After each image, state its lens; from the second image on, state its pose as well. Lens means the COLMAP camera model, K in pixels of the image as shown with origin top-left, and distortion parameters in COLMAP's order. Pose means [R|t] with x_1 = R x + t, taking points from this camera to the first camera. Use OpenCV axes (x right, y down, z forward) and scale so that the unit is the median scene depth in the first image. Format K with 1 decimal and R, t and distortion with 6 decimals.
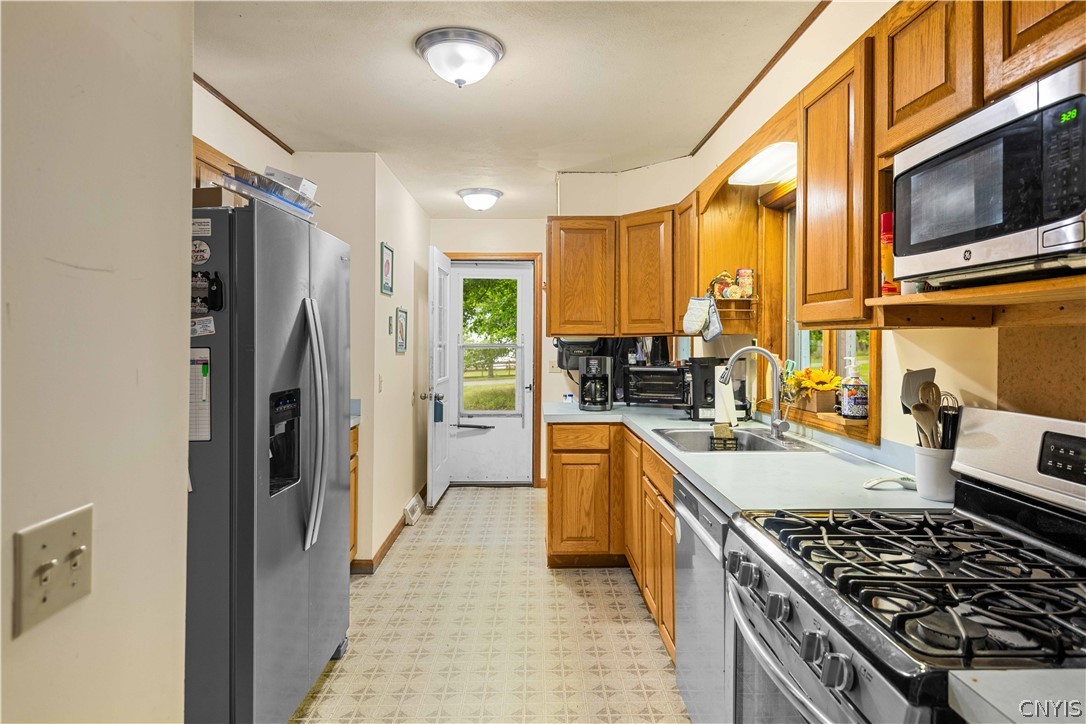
lens RADIAL K [[628.0, 0, 541.6], [0, 628.0, 342.8], [0, 0, 1]] dist [0.002886, 0.000653]
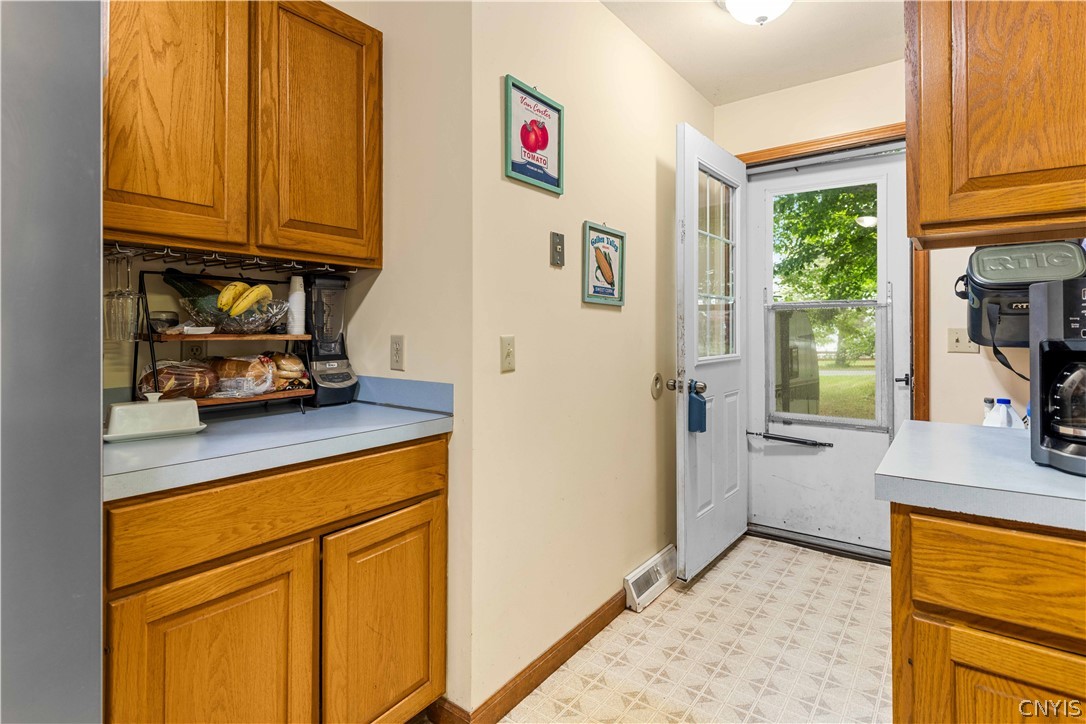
lens RADIAL K [[541.5, 0, 543.4], [0, 541.5, 329.7], [0, 0, 1]] dist [0.040547, -0.030777]
pose [[0.790323, -0.004344, -0.612675, 0.028758], [0.000835, 0.999982, -0.006013, 0.036122], [0.612690, 0.004241, 0.790312, 0.522352]]
